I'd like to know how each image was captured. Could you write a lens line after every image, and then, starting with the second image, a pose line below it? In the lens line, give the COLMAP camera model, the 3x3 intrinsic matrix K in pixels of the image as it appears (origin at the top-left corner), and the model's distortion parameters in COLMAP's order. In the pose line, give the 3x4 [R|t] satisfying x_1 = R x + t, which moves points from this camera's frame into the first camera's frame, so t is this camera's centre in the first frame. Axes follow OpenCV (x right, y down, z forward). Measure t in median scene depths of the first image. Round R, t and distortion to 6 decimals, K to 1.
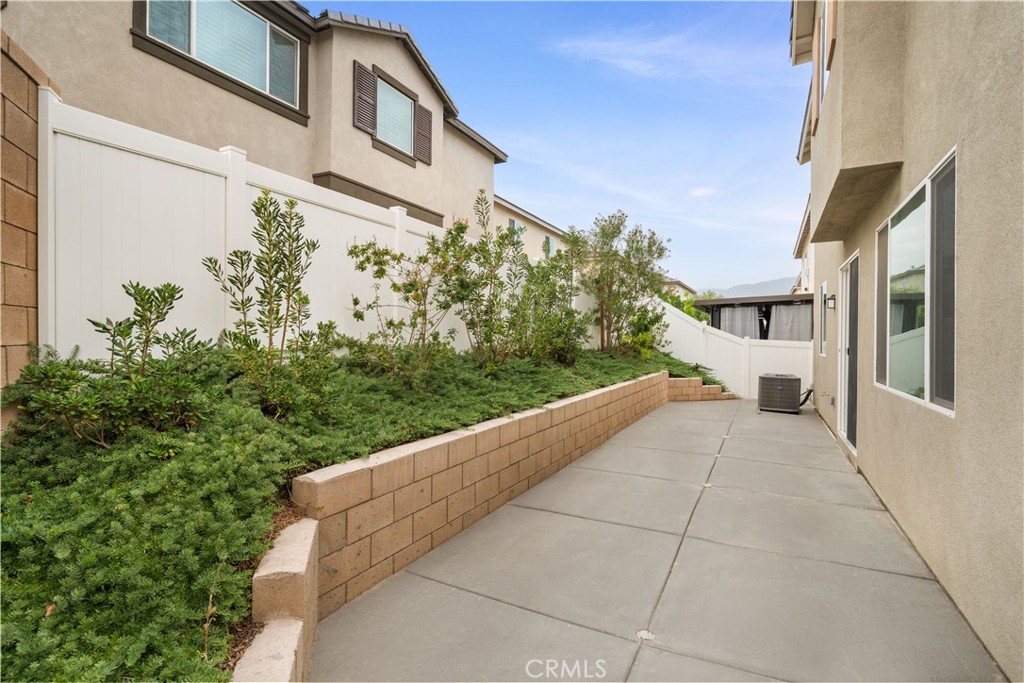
lens RADIAL K [[512.1, 0, 512.0], [0, 512.1, 341.5], [0, 0, 1]] dist [0.000545, 0.000031]
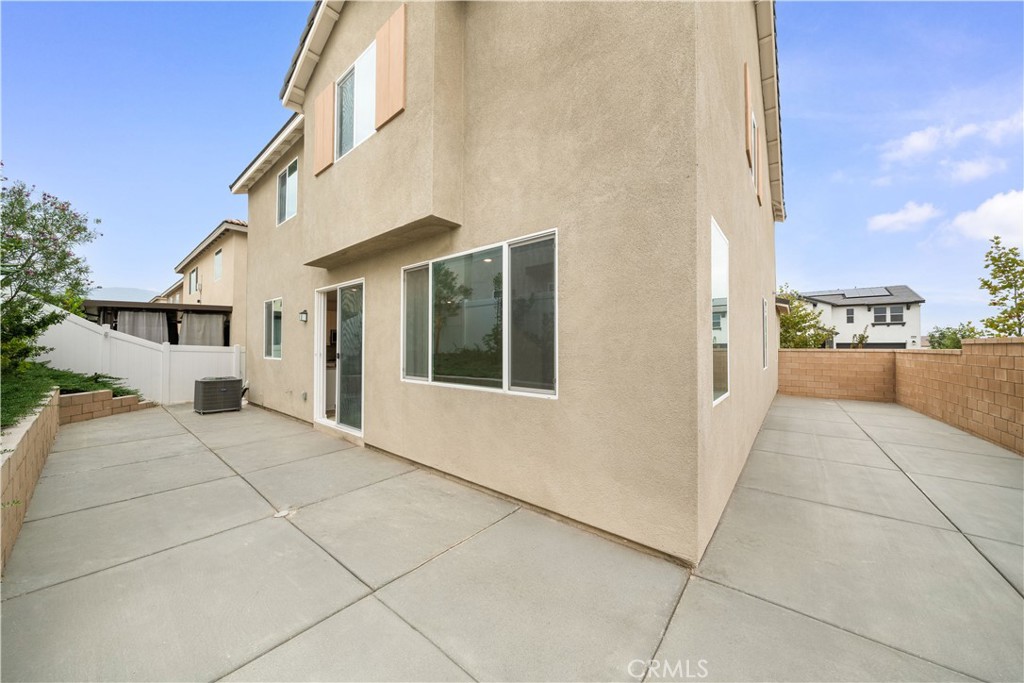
lens RADIAL K [[346.3, 0, 512.0], [0, 346.3, 341.5], [0, 0, 1]] dist [-0.009074, -0.000042]
pose [[0.223921, 0.003552, 0.974601, -0.045991], [0.003708, 0.999983, -0.004496, -0.005616], [-0.974600, 0.004621, 0.223904, 0.194081]]
